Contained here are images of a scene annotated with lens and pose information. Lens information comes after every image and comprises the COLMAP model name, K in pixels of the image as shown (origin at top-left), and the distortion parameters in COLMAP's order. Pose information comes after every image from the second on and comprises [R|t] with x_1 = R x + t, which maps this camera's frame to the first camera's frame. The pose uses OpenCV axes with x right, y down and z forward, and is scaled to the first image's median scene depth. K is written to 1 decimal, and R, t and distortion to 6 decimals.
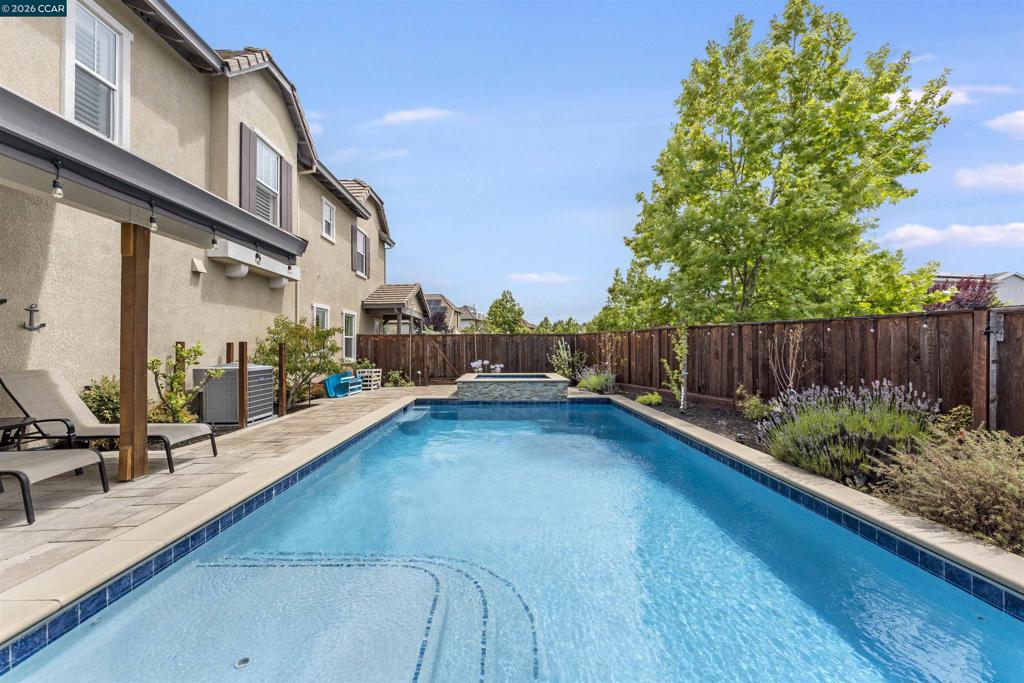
lens RADIAL K [[405.7, 0, 512.0], [0, 405.7, 341.5], [0, 0, 1]] dist [0.009338, -0.000228]
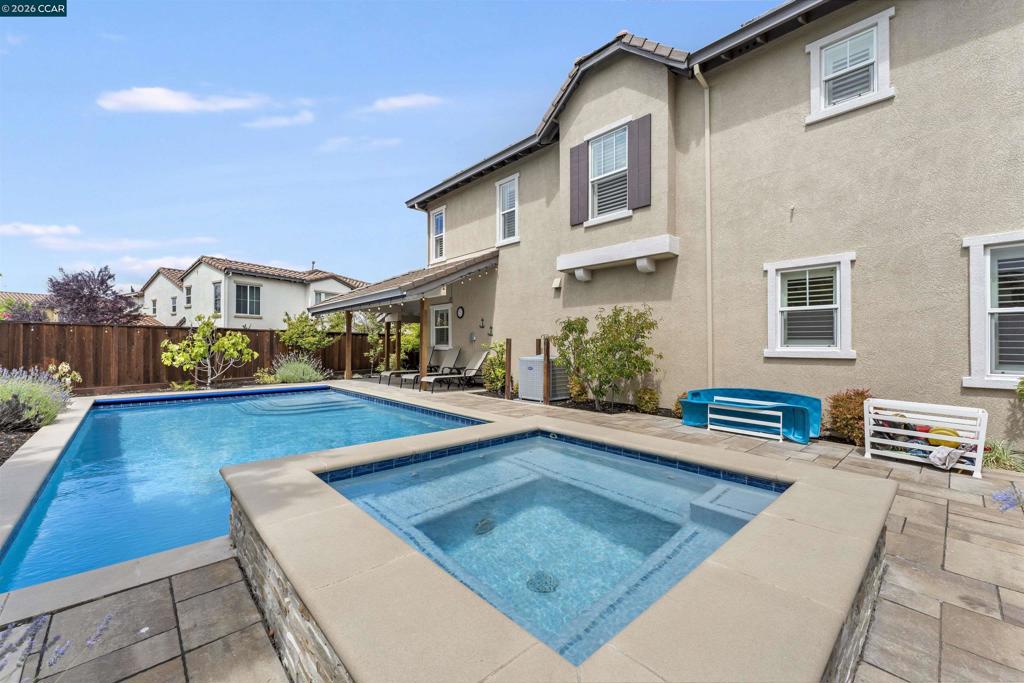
lens RADIAL K [[423.4, 0, 506.4], [0, 423.4, 338.0], [0, 0, 1]] dist [0.001367, -0.000037]
pose [[-0.762182, -0.002712, -0.647357, 0.194826], [0.014069, 0.999686, -0.020753, 0.018147], [0.647210, -0.024925, -0.761904, 1.353661]]
